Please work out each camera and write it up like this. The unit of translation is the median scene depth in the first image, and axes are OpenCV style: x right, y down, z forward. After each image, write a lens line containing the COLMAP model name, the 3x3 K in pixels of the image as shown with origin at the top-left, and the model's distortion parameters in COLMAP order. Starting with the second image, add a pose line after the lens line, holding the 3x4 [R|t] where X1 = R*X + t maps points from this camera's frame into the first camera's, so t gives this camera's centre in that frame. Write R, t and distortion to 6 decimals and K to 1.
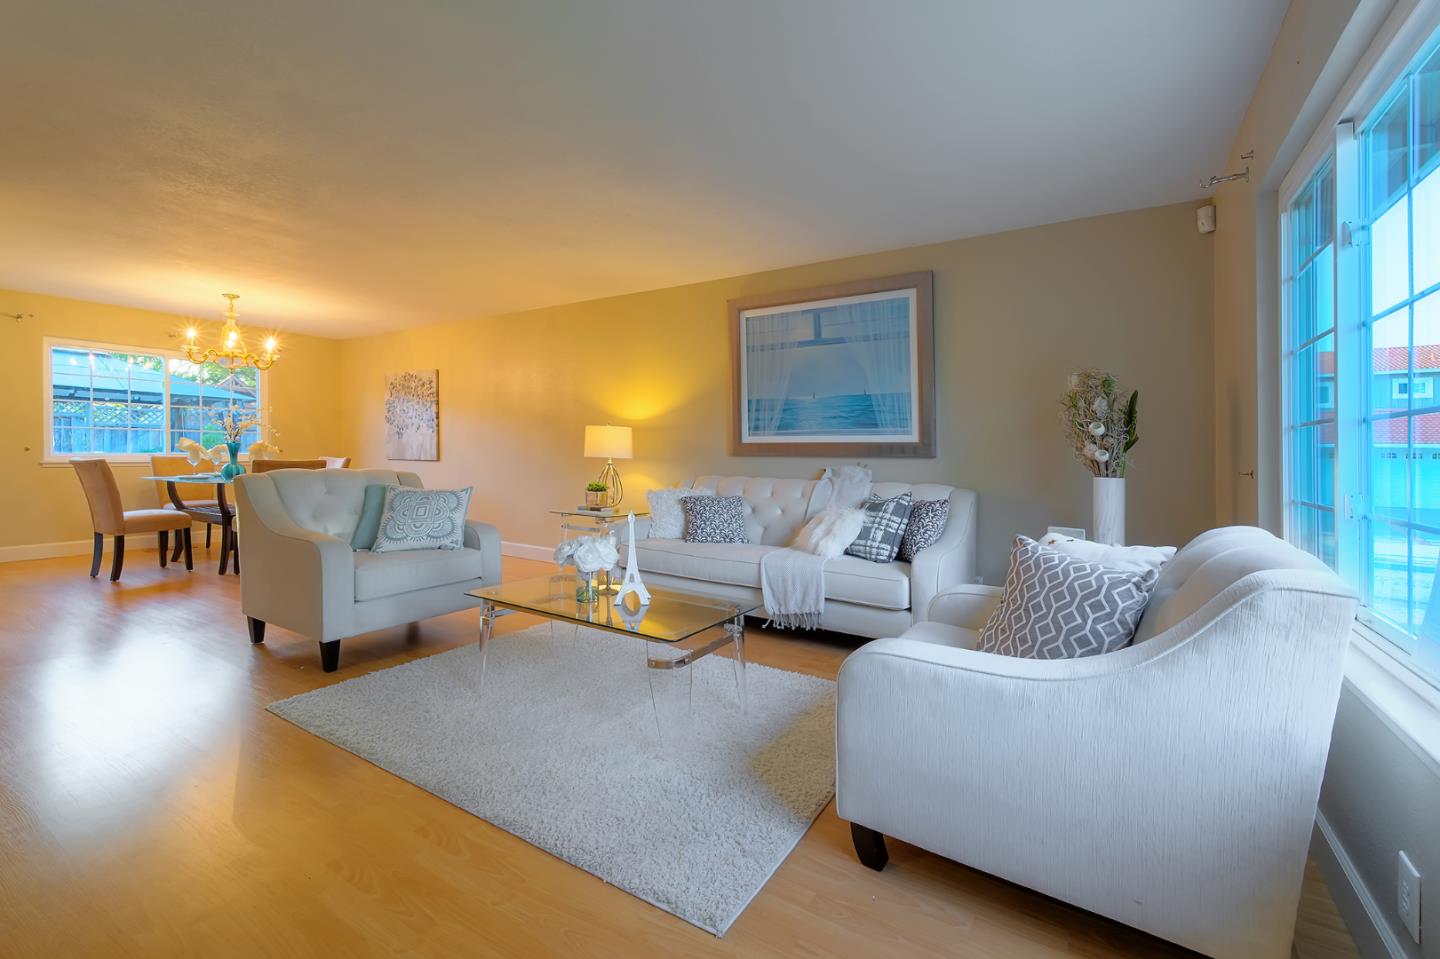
lens RADIAL K [[610.0, 0, 722.4], [0, 610.0, 468.7], [0, 0, 1]] dist [-0.000483, 0.000045]
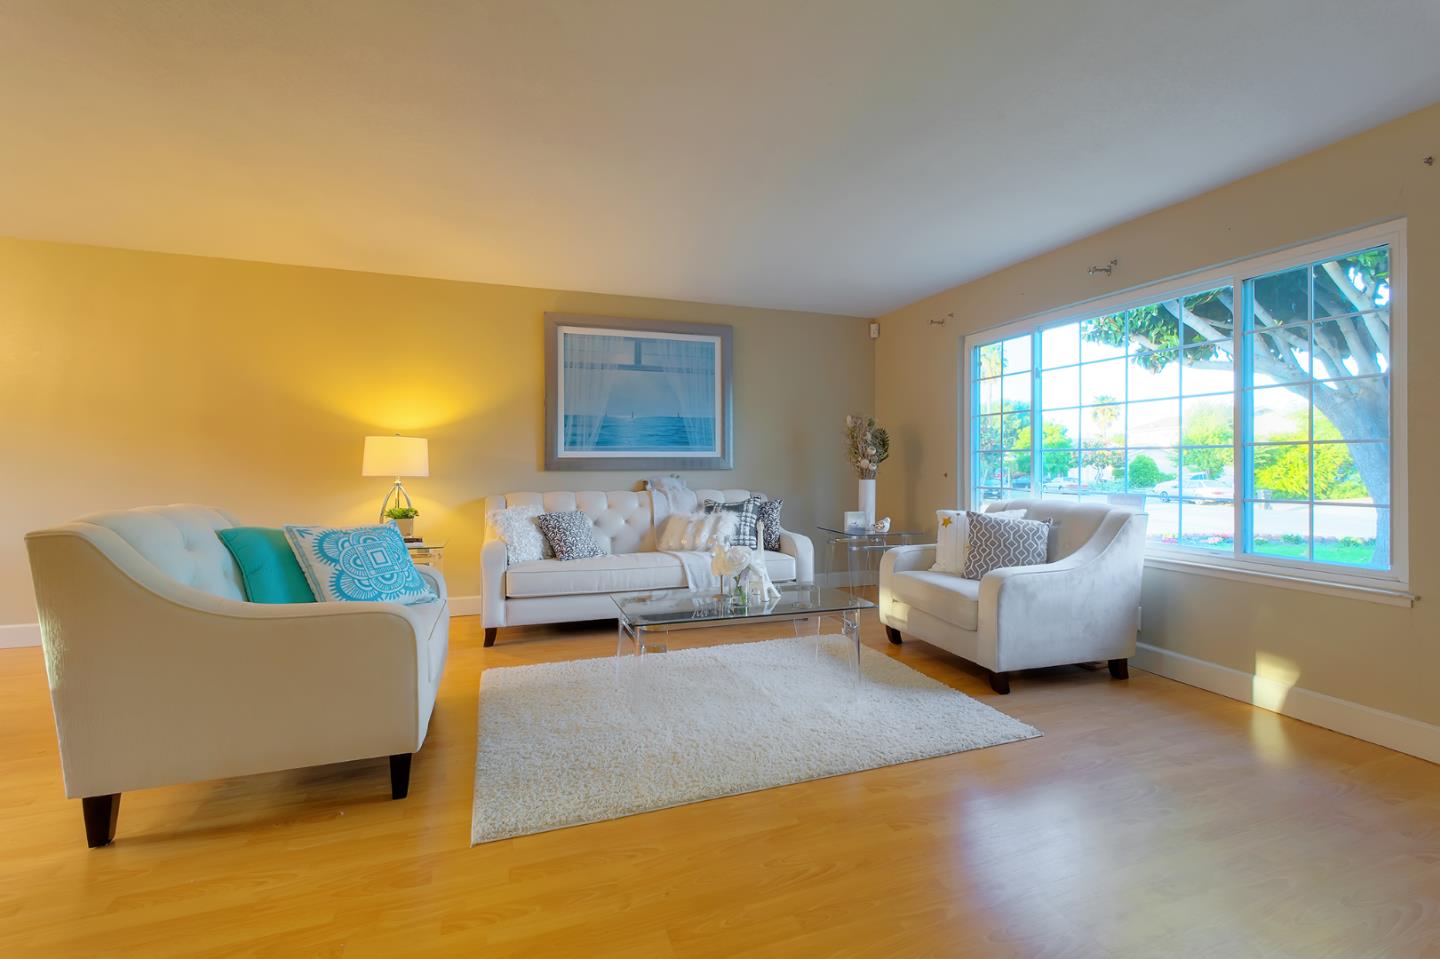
lens RADIAL K [[610.0, 0, 716.6], [0, 610.0, 475.7], [0, 0, 1]] dist [-0.000483, 0.000045]
pose [[0.629323, -0.025237, 0.776734, -0.625807], [0.029252, 0.999534, 0.008775, -0.015495], [-0.776593, 0.017199, 0.629767, 0.188233]]
